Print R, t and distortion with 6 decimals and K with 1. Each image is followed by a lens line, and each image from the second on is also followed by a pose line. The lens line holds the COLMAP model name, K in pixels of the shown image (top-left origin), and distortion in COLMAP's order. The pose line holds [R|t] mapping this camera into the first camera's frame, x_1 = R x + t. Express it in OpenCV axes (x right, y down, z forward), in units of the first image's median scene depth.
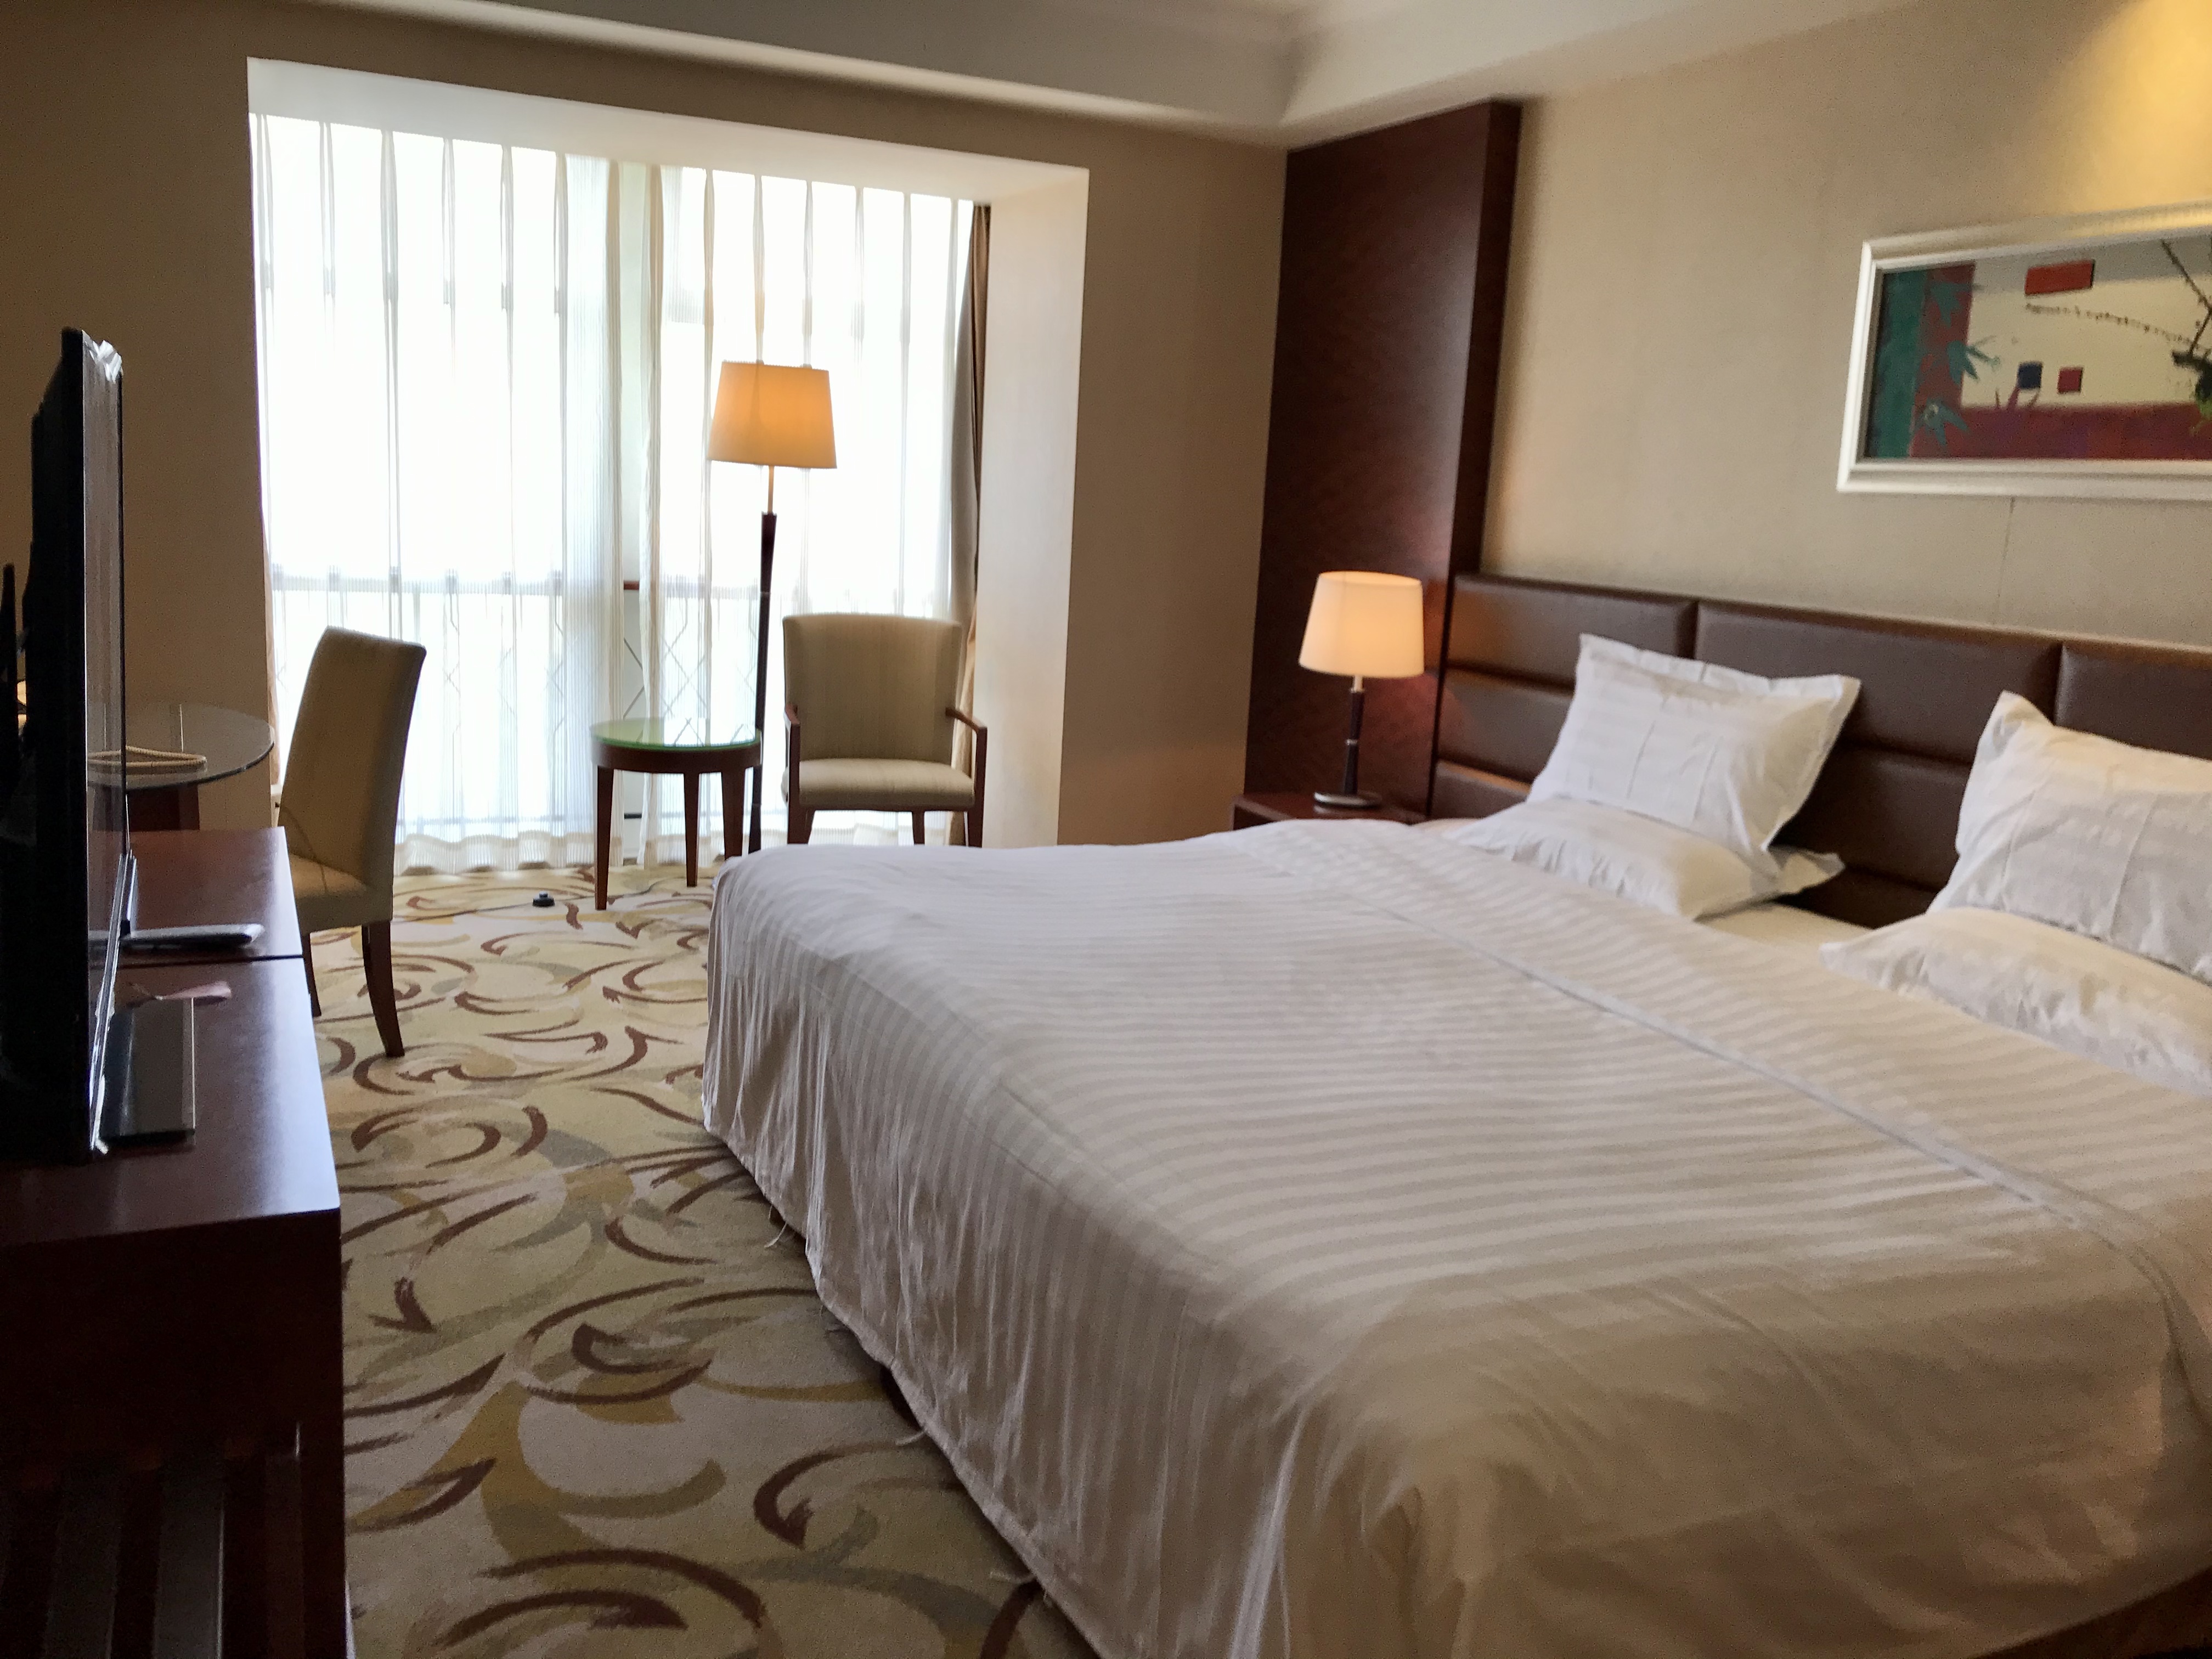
lens RADIAL K [[1915.9, 0, 1105.9], [0, 1915.9, 820.9], [0, 0, 1]] dist [0.055292, -0.002059]
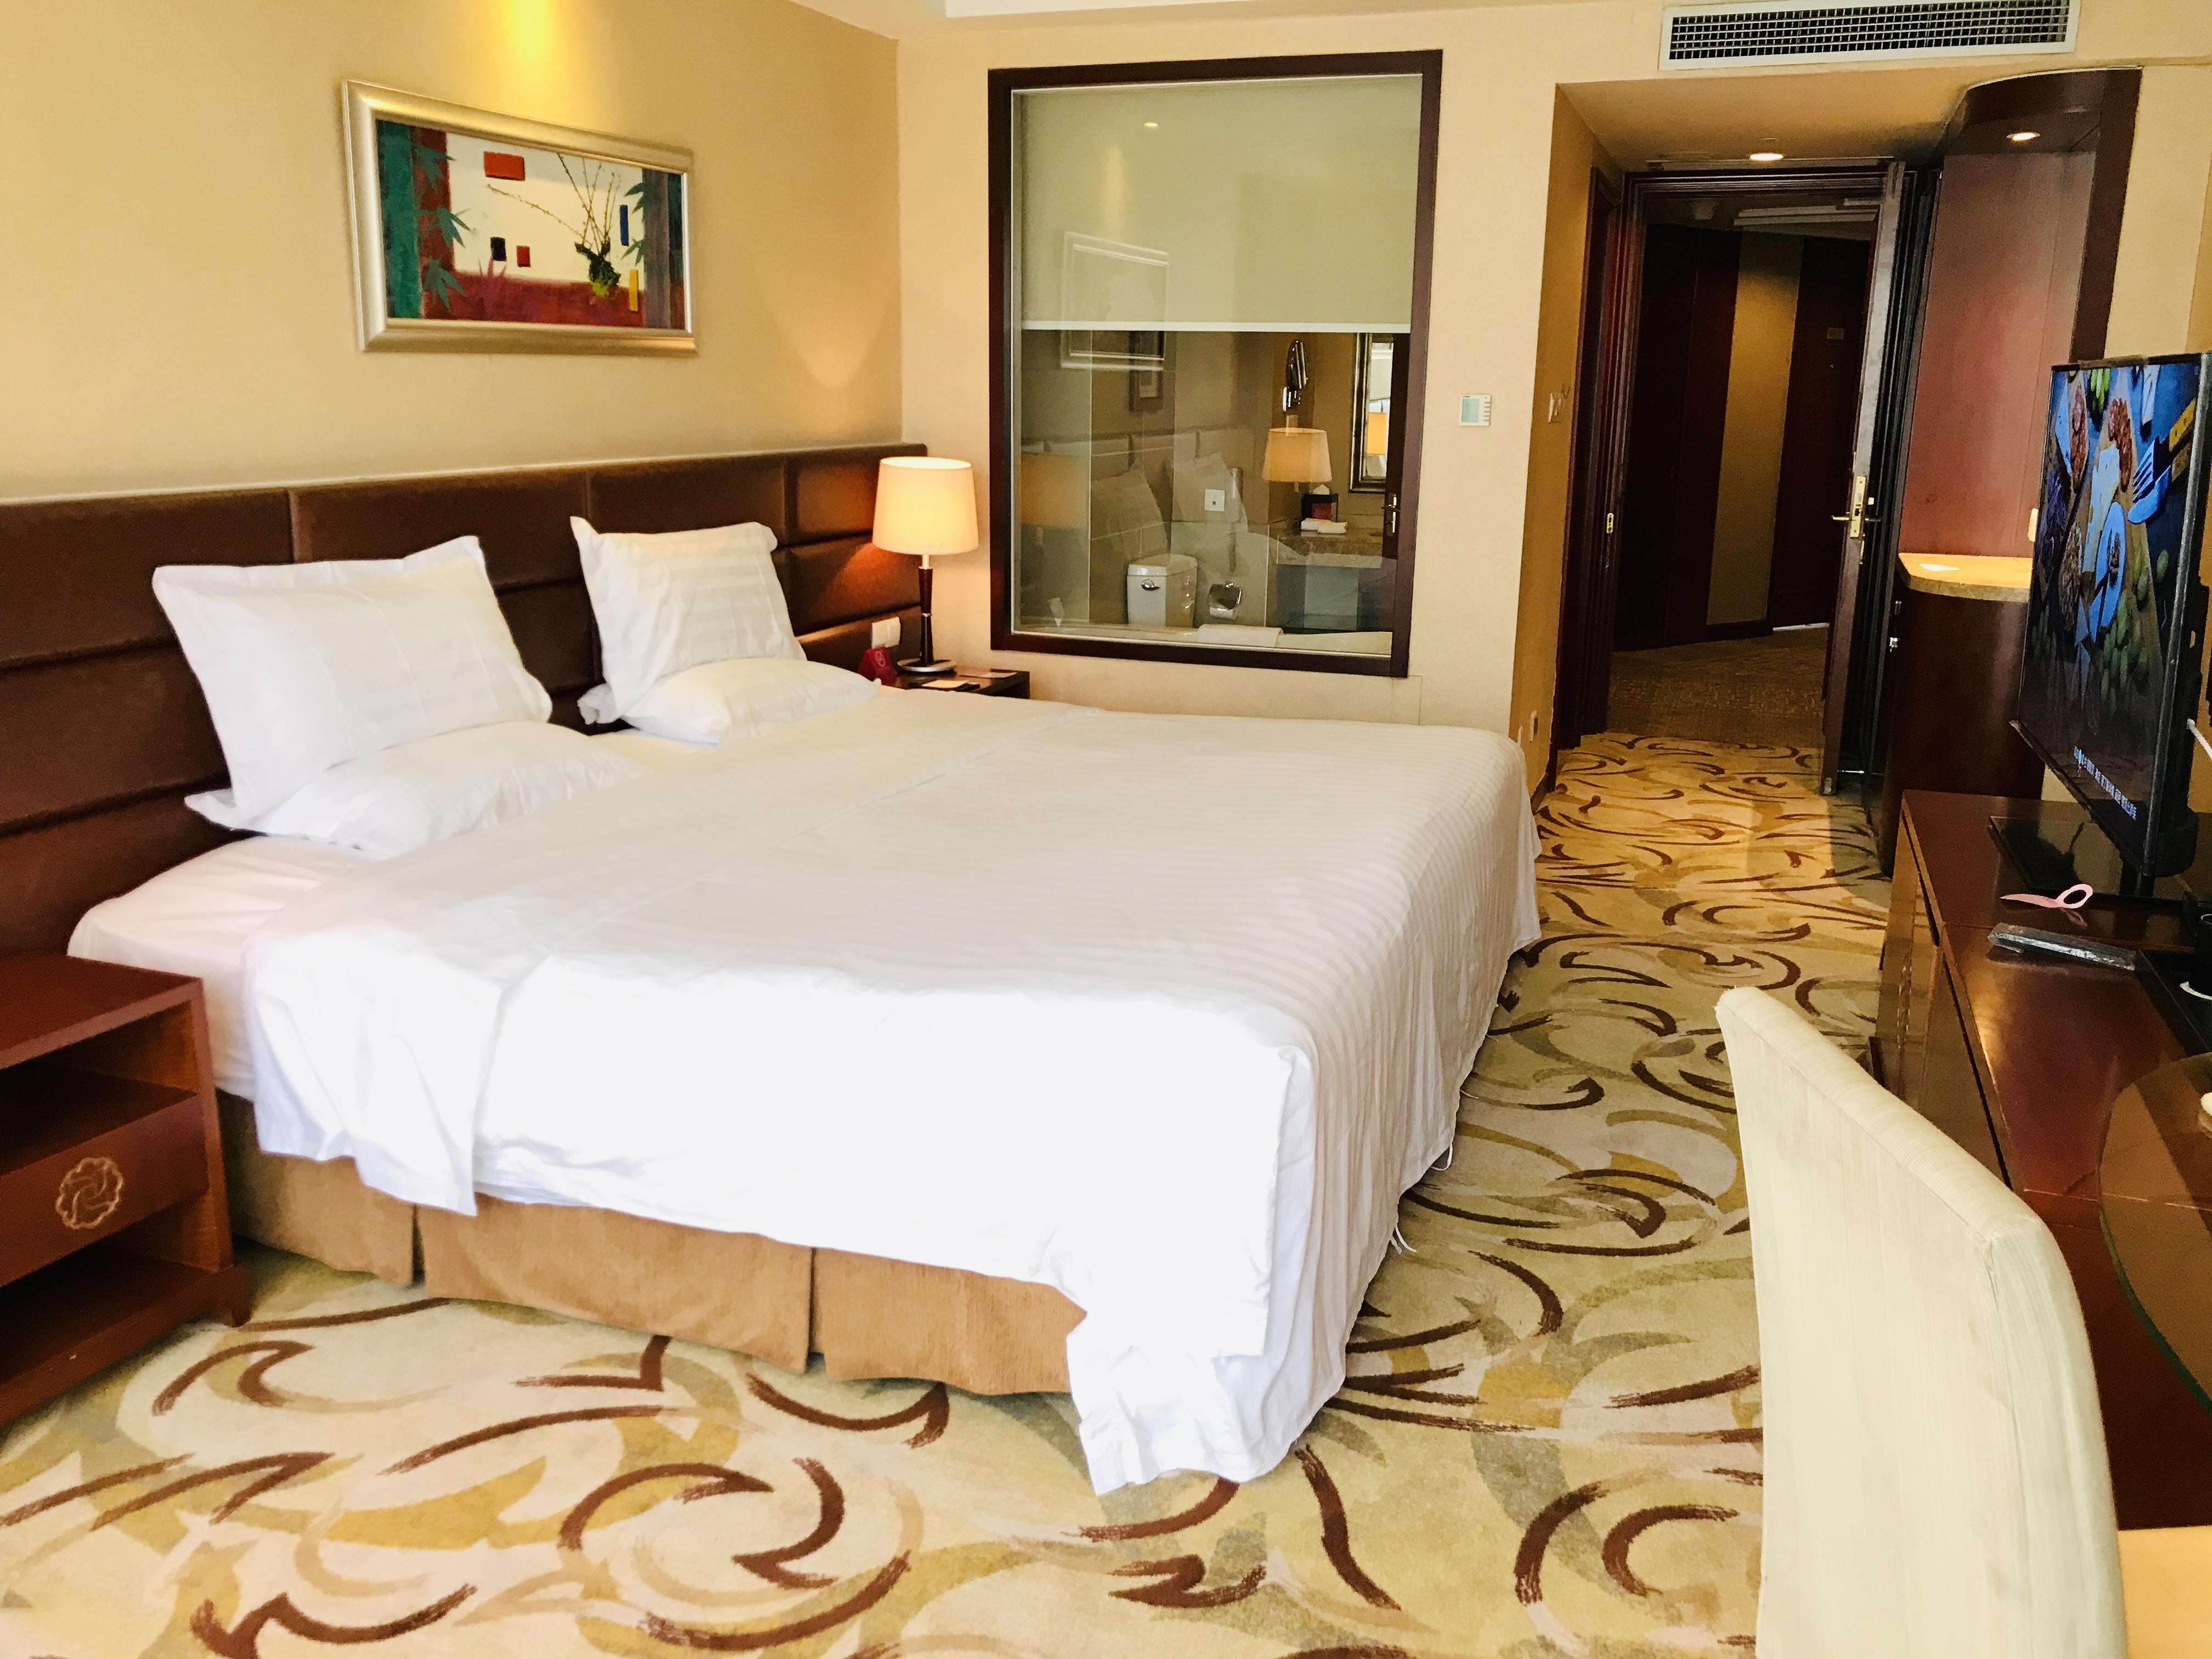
lens RADIAL K [[1915.9, 0, 1103.5], [0, 1915.9, 832.1], [0, 0, 1]] dist [0.055292, -0.002059]
pose [[-0.725786, -0.221543, 0.651270, -0.633160], [0.072543, 0.916797, 0.392710, -0.344268], [-0.684085, 0.332269, -0.649327, 1.652524]]
